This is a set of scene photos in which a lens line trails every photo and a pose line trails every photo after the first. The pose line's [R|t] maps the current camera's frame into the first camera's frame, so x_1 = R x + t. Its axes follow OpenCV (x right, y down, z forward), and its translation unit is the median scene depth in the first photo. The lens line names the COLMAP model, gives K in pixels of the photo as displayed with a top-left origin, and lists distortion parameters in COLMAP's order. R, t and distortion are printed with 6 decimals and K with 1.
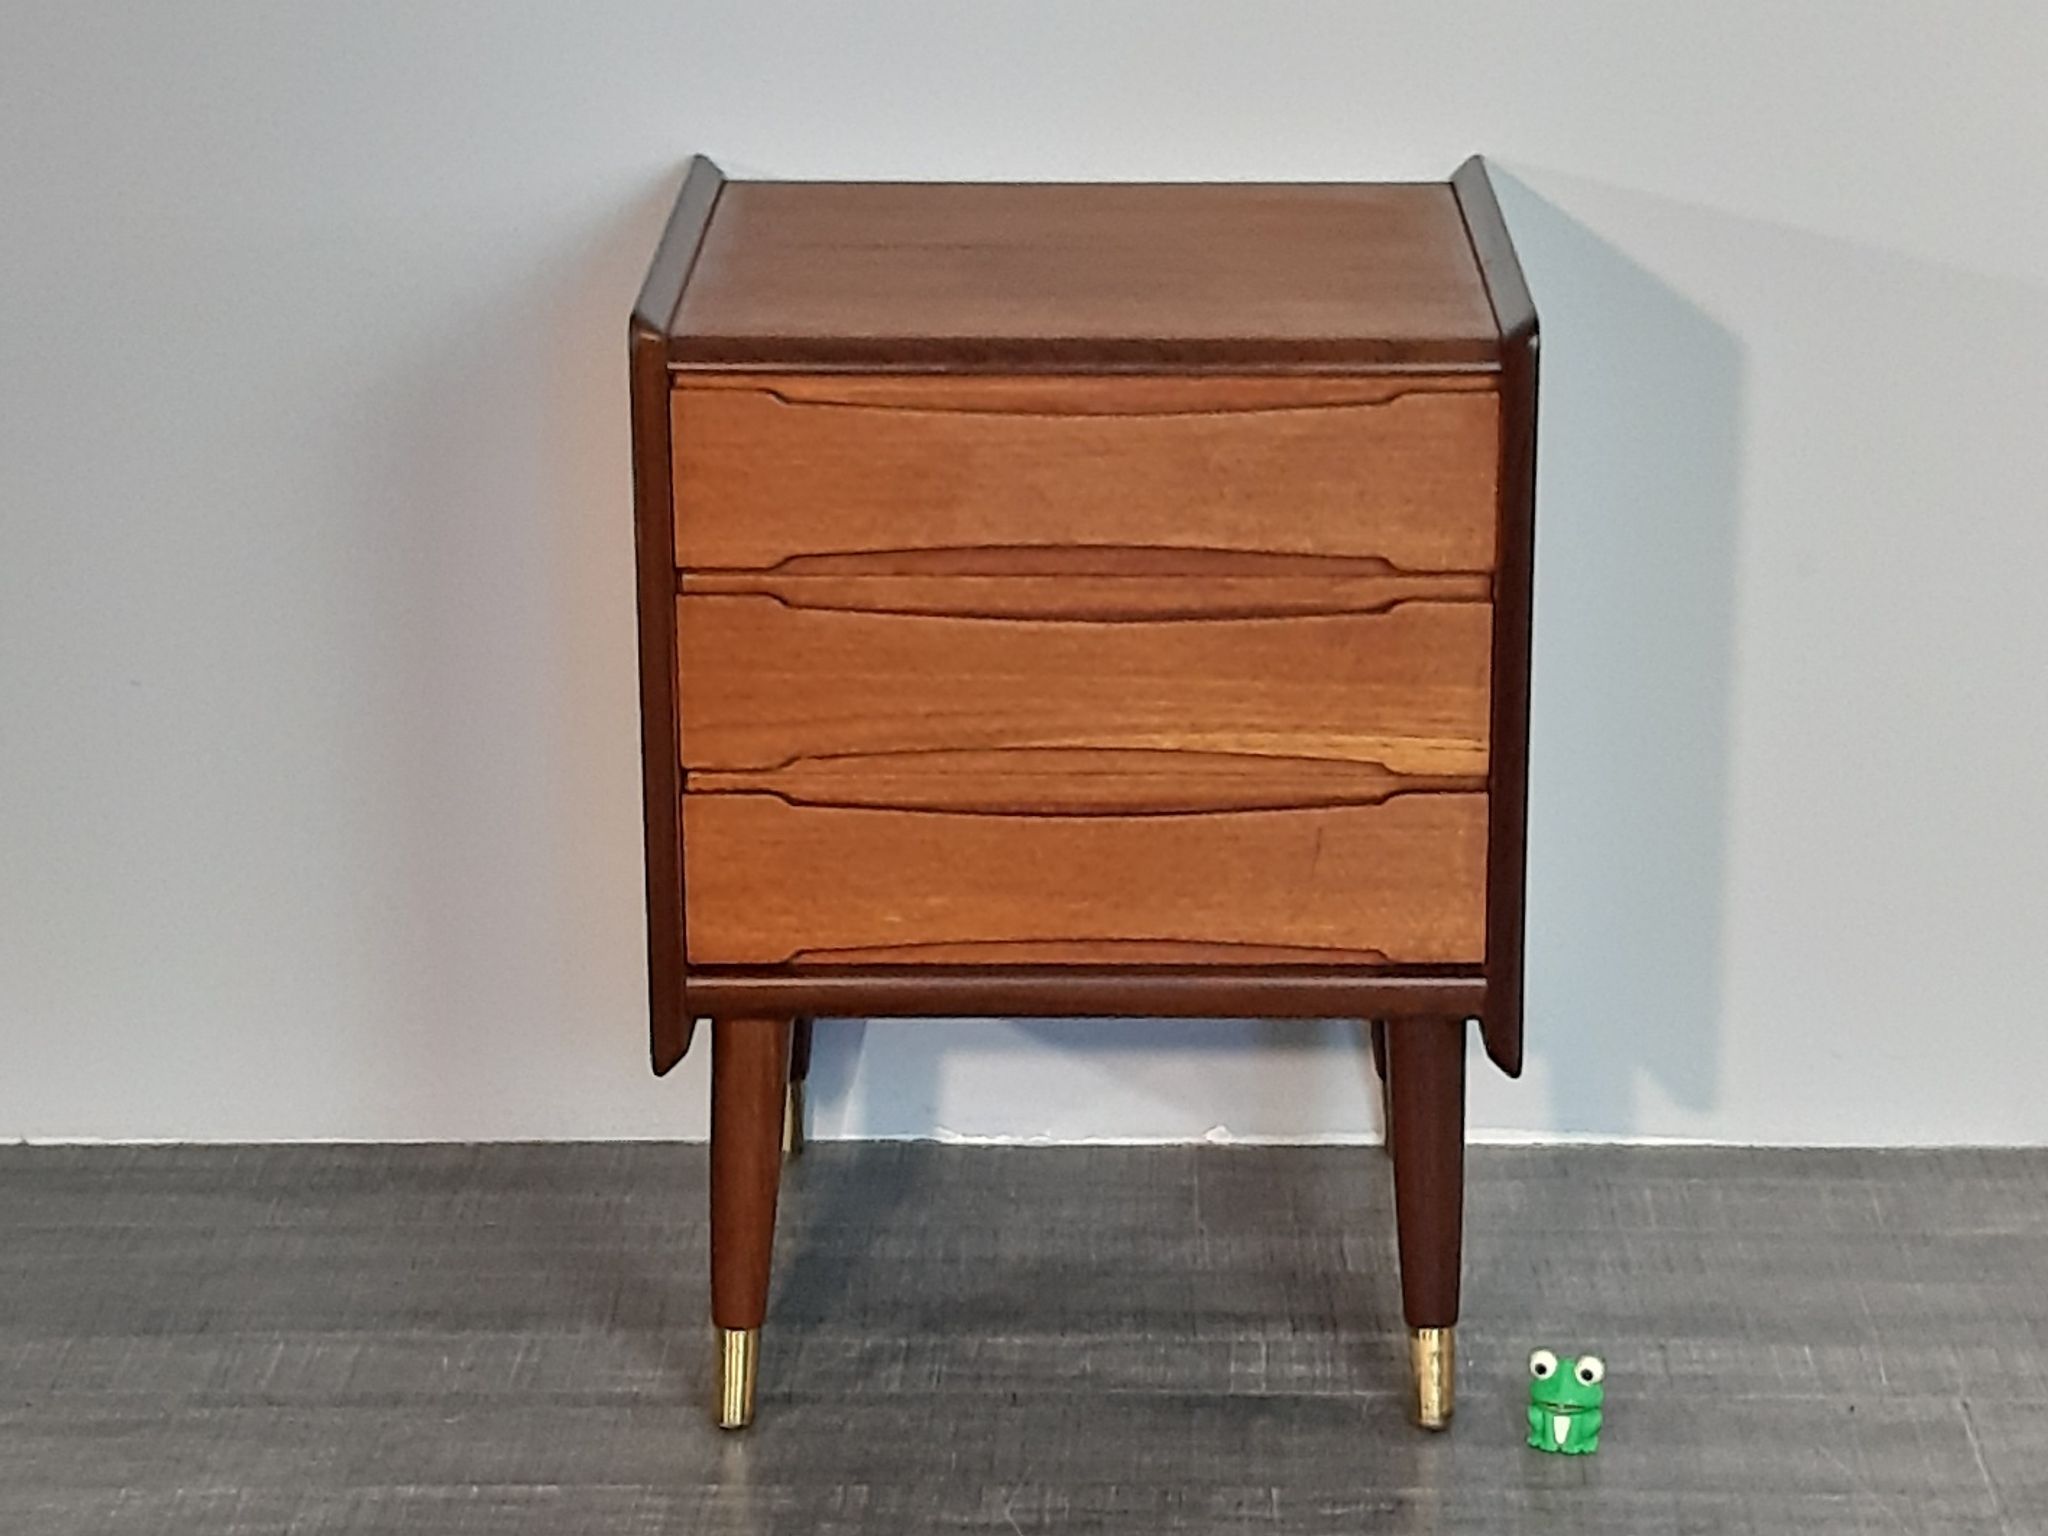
lens RADIAL K [[5498.6, 0, 1022.4], [0, 5498.6, 764.5], [0, 0, 1]] dist [0.546666, 0.000000]
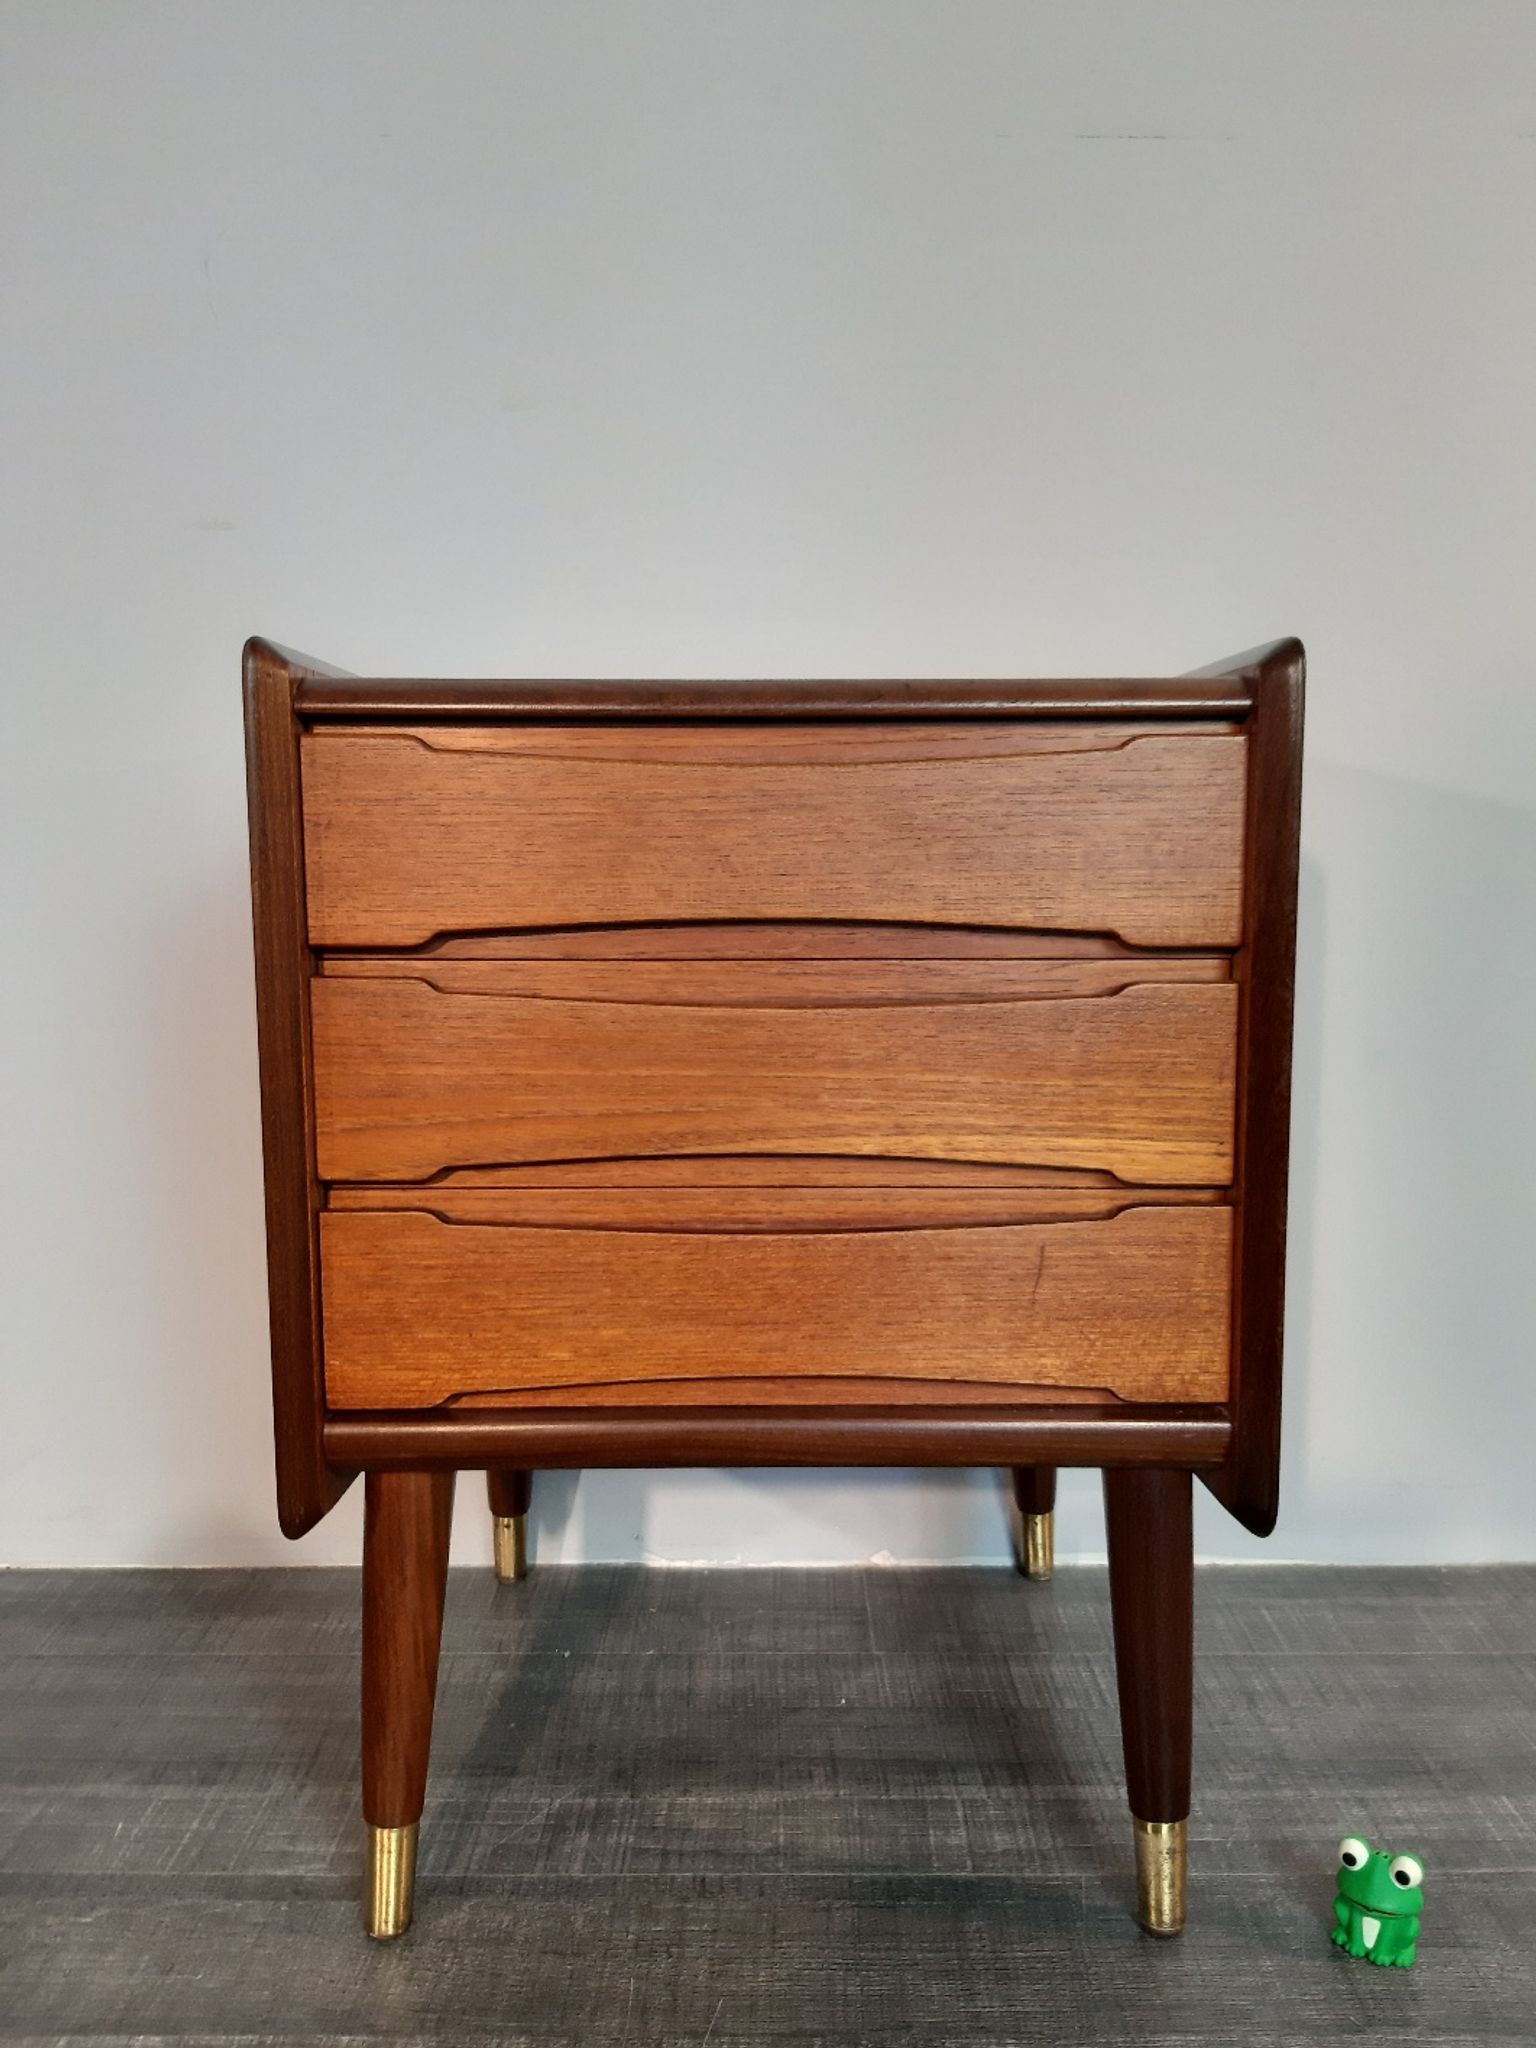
lens RADIAL K [[1611.8, 0, 736.3], [0, 1611.8, 1031.0], [0, 0, 1]] dist [0.056026, -0.071454]
pose [[0.999991, -0.004295, -0.000718, 0.005148], [0.004074, 0.980891, -0.194515, 0.027496], [0.001539, 0.194510, 0.980899, 0.726364]]
